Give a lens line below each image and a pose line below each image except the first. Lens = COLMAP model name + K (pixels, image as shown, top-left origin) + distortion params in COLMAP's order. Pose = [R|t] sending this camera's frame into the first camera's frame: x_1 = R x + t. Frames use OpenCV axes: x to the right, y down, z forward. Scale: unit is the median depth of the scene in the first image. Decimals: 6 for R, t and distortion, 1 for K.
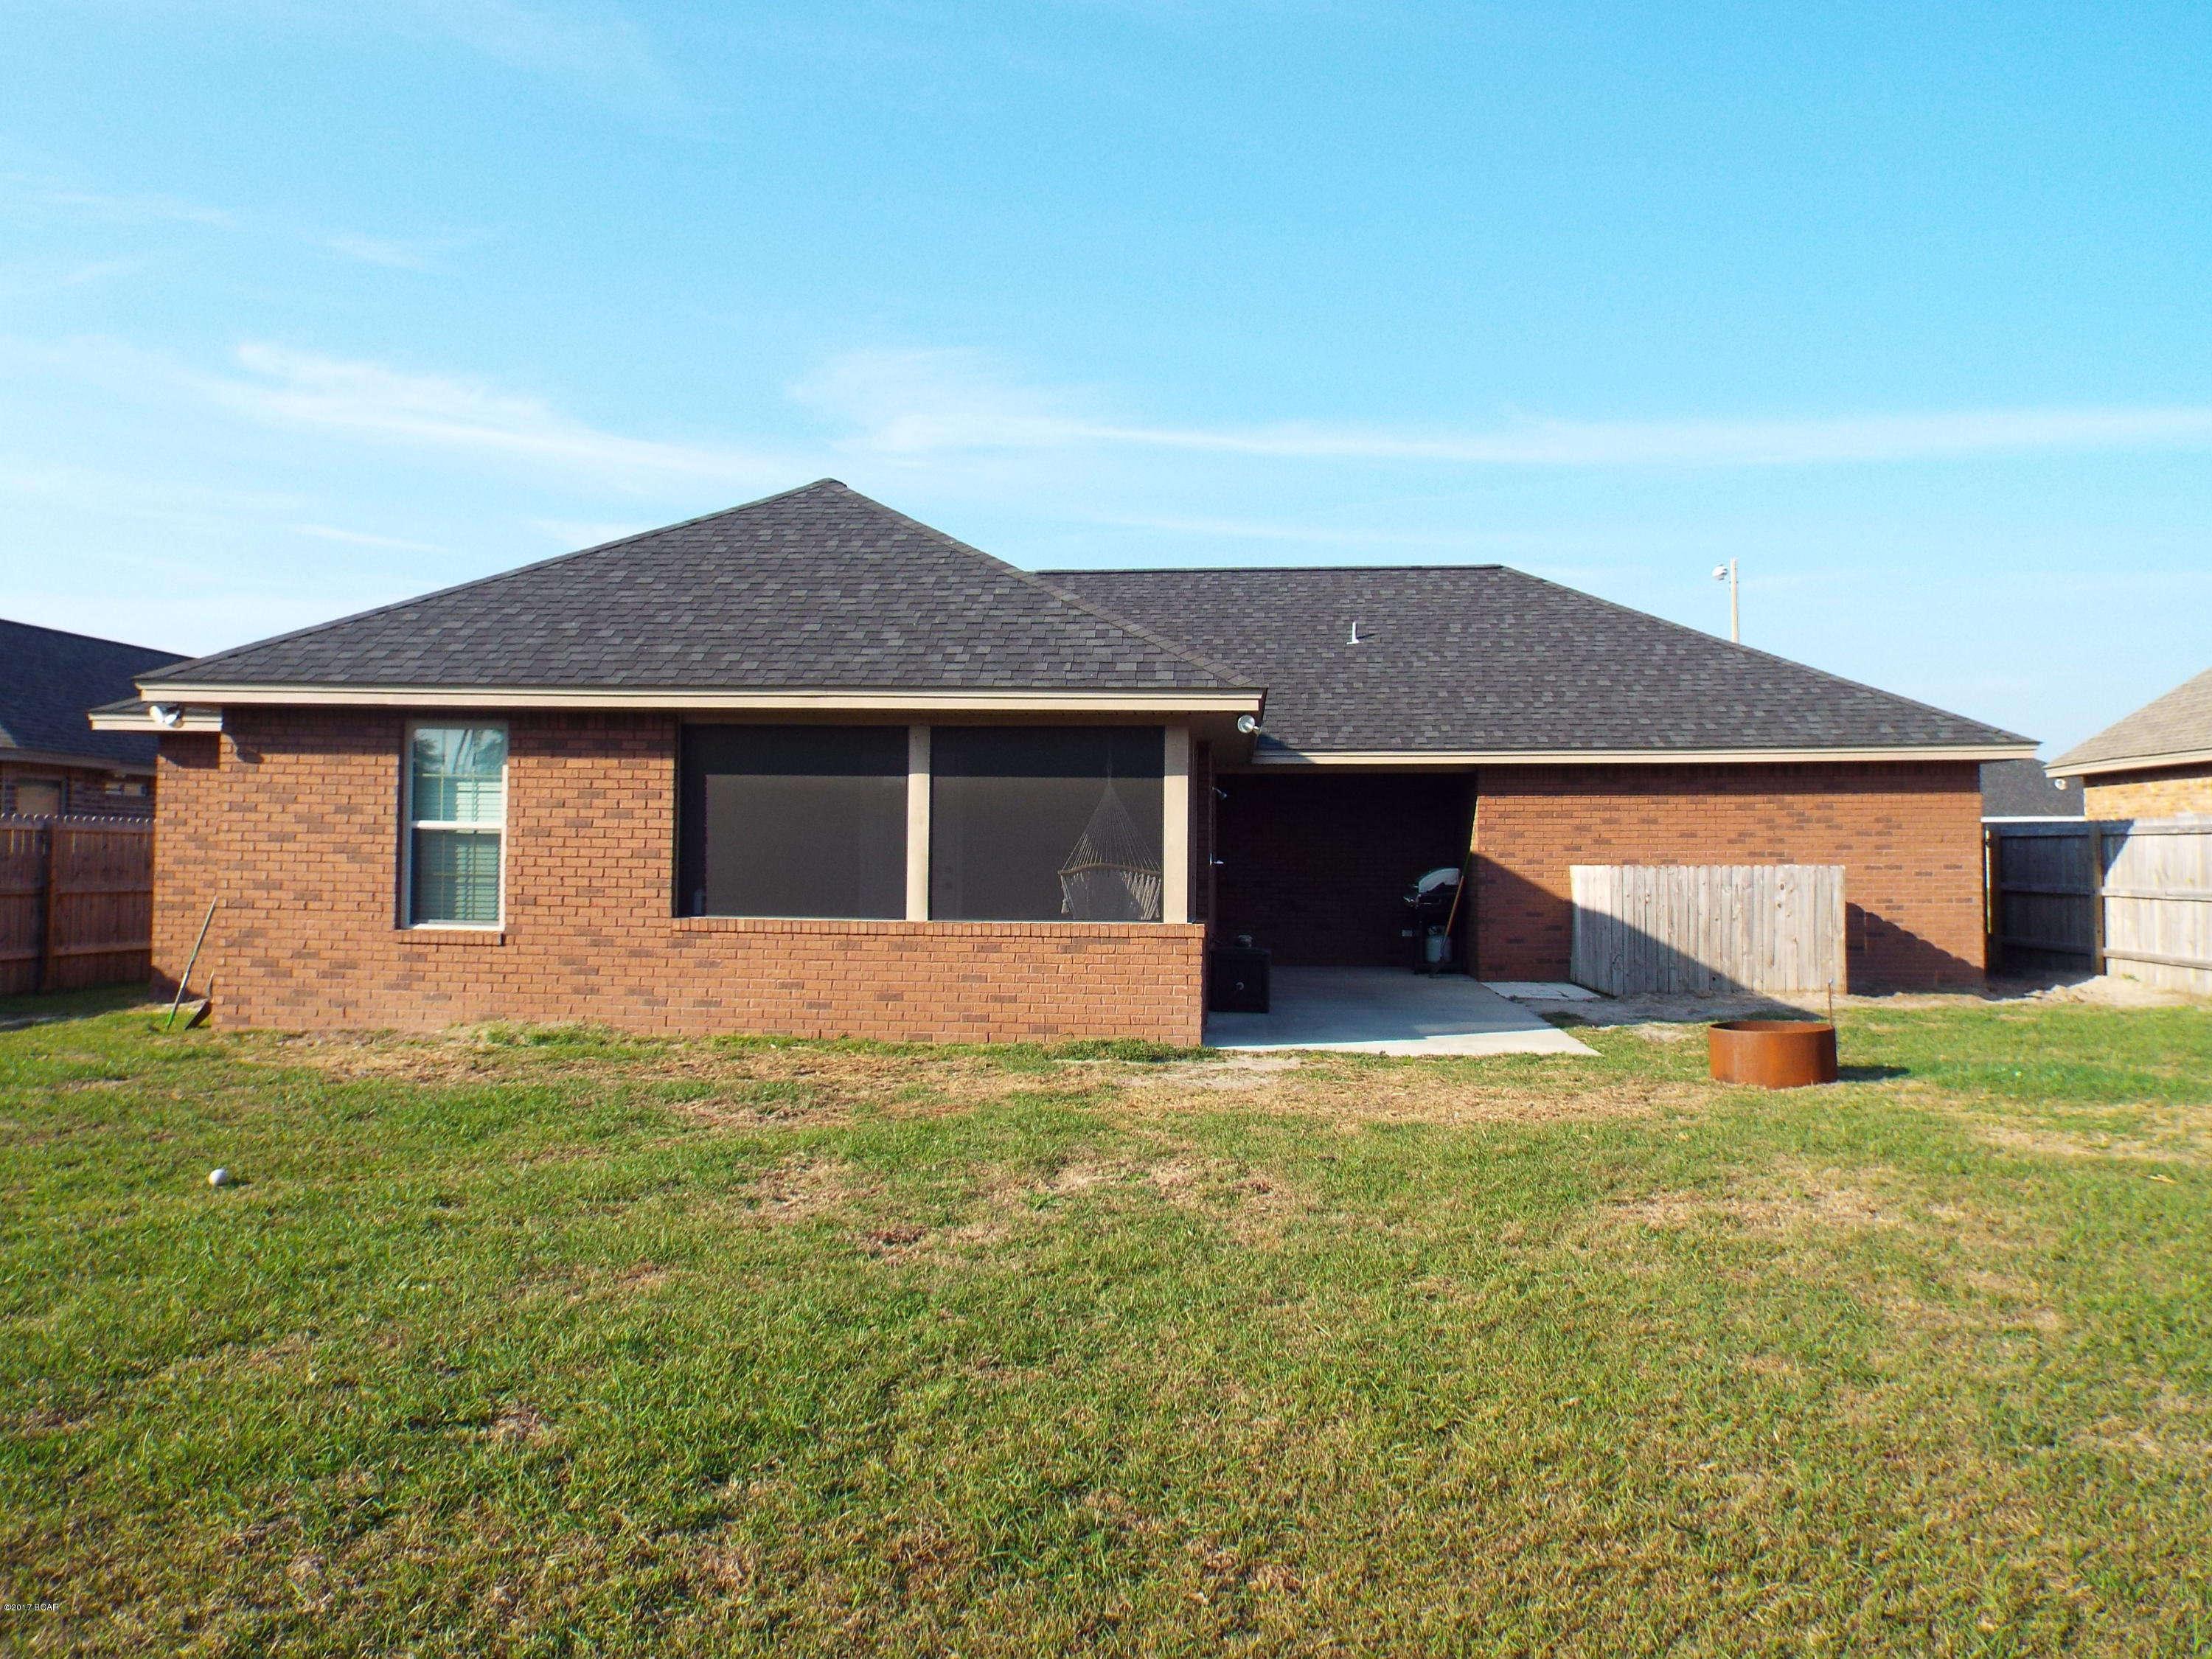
lens RADIAL K [[1738.7, 0, 962.9], [0, 1738.7, 782.9], [0, 0, 1]] dist [-0.179550, 0.566377]
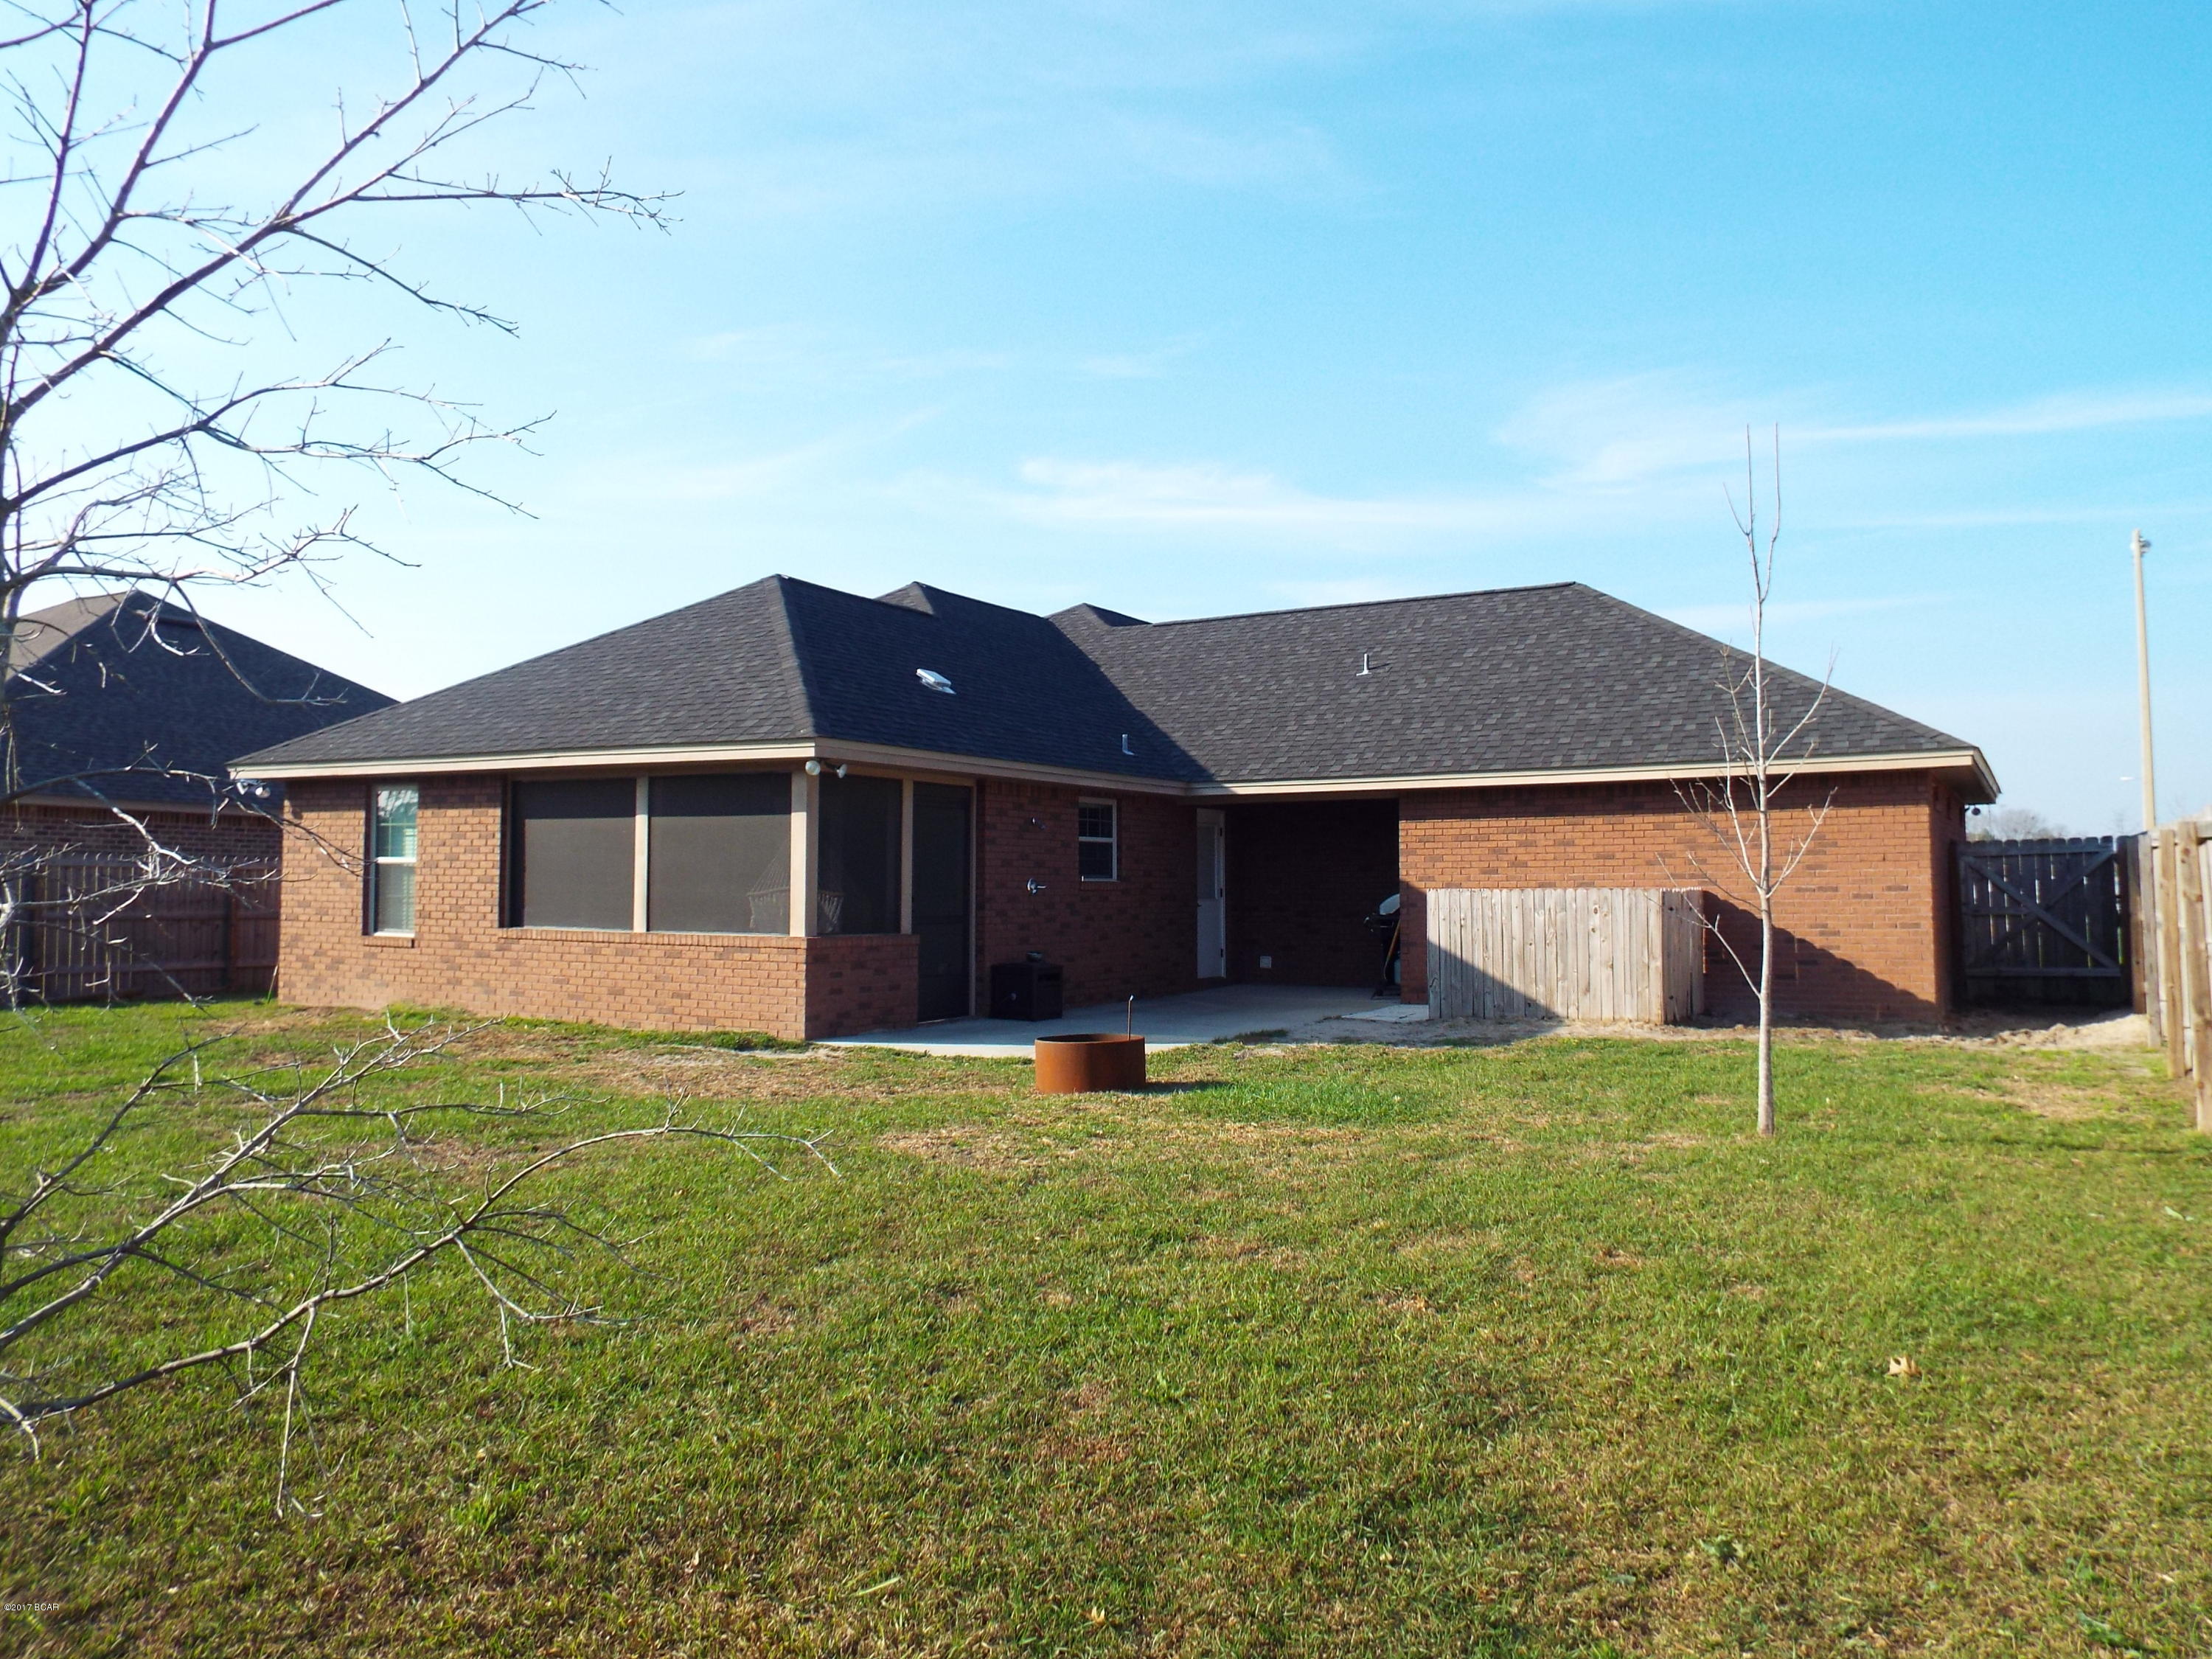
lens RADIAL K [[1601.7, 0, 1083.6], [0, 1601.7, 813.7], [0, 0, 1]] dist [-0.004072, 0.000569]
pose [[0.894194, -0.023348, -0.447071, 0.619739], [0.021677, 0.999726, -0.008853, 0.008707], [0.447155, -0.001775, 0.894455, 0.082668]]
